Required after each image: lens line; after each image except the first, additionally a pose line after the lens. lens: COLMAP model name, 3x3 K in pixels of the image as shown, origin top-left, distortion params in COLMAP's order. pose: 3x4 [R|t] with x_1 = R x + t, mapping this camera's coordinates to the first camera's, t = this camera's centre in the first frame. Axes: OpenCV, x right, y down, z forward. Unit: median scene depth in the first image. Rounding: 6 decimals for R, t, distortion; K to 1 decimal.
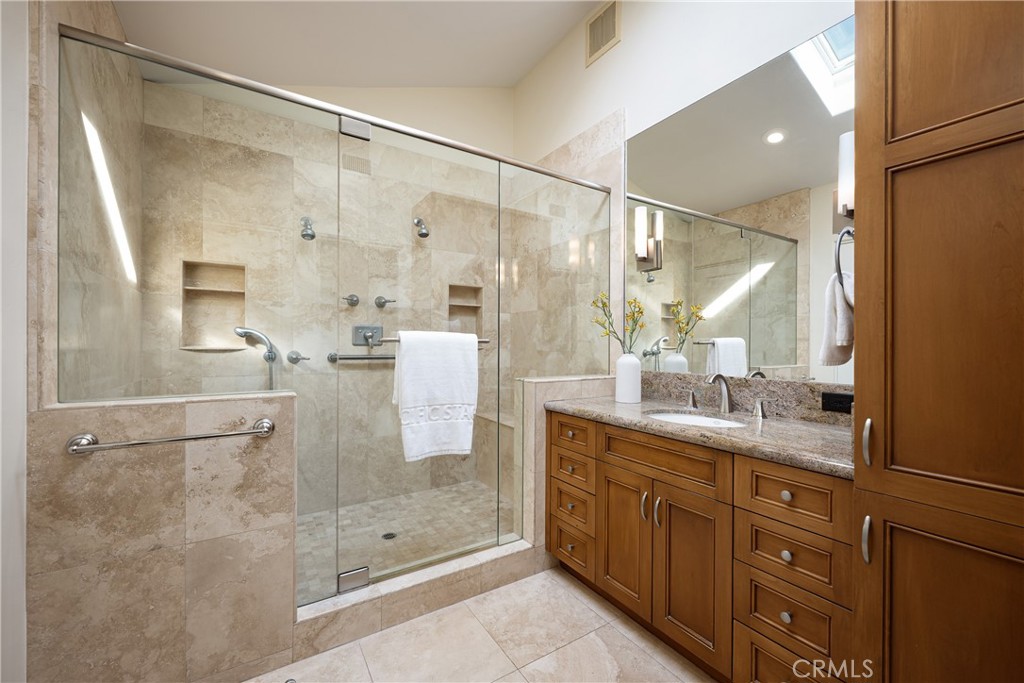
lens RADIAL K [[411.8, 0, 512.0], [0, 411.8, 341.5], [0, 0, 1]] dist [0.000050, -0.000010]
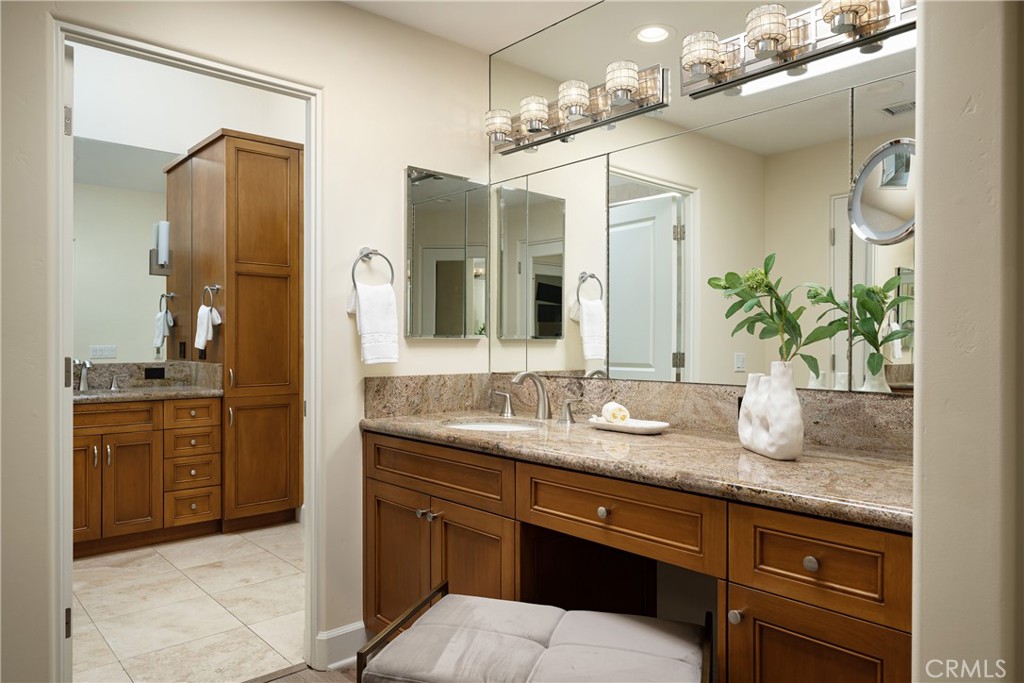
lens RADIAL K [[680.2, 0, 512.0], [0, 680.2, 341.5], [0, 0, 1]] dist [0.000368, 0.000069]
pose [[-0.158952, -0.008120, 0.987253, -2.312788], [-0.006422, 0.999954, 0.007190, -0.015287], [-0.987265, -0.005197, -0.158996, -0.028390]]
